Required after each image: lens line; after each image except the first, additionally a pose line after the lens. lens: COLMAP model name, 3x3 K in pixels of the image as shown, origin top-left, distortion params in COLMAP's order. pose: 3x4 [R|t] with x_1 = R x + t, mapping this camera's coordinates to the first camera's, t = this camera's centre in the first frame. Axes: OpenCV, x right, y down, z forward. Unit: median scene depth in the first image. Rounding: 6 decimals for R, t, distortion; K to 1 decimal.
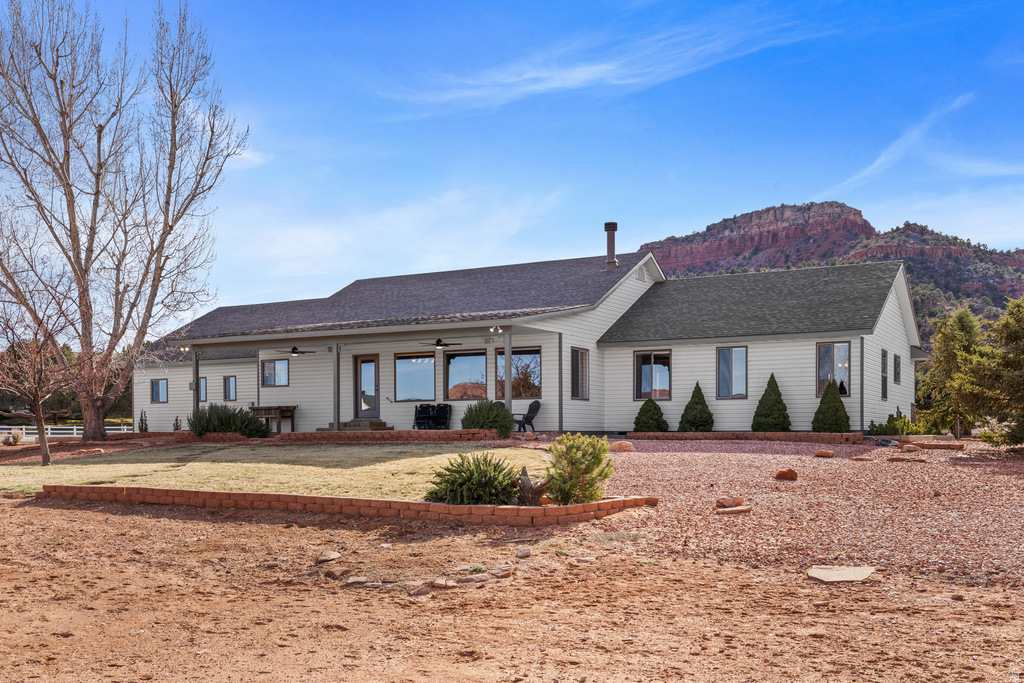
lens RADIAL K [[1060.3, 0, 512.0], [0, 1060.3, 341.5], [0, 0, 1]] dist [-0.013217, -0.006095]
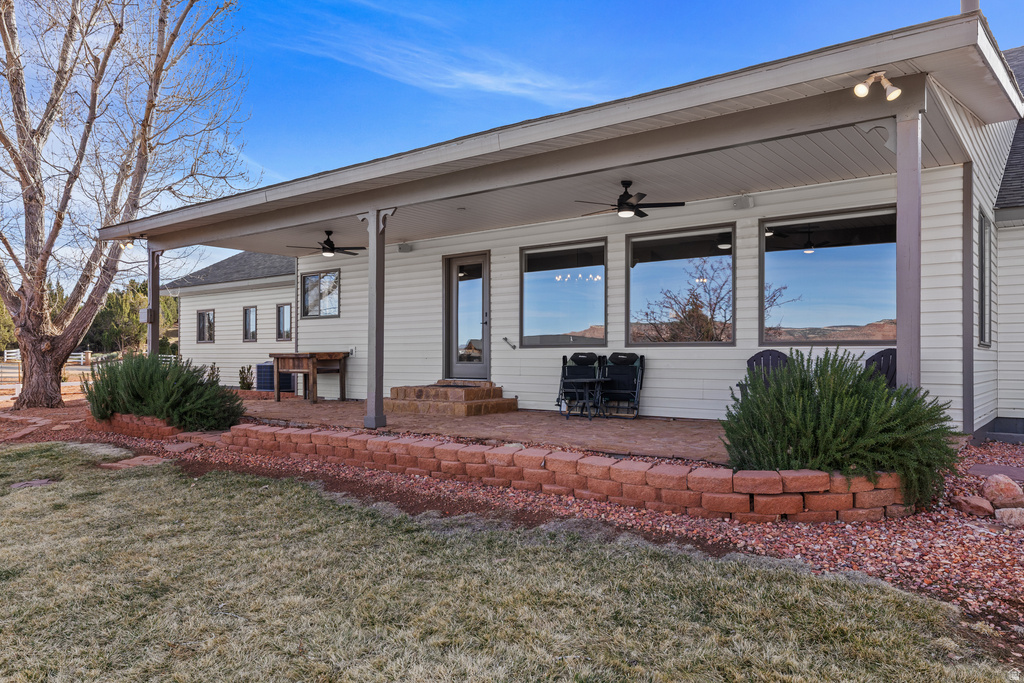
lens RADIAL K [[712.6, 0, 512.0], [0, 712.6, 341.5], [0, 0, 1]] dist [0.001127, 0.000513]
pose [[0.988706, 0.003520, -0.149825, -0.066222], [0.006478, 0.997786, 0.066188, 0.033188], [0.149726, -0.066411, 0.986495, 0.687804]]
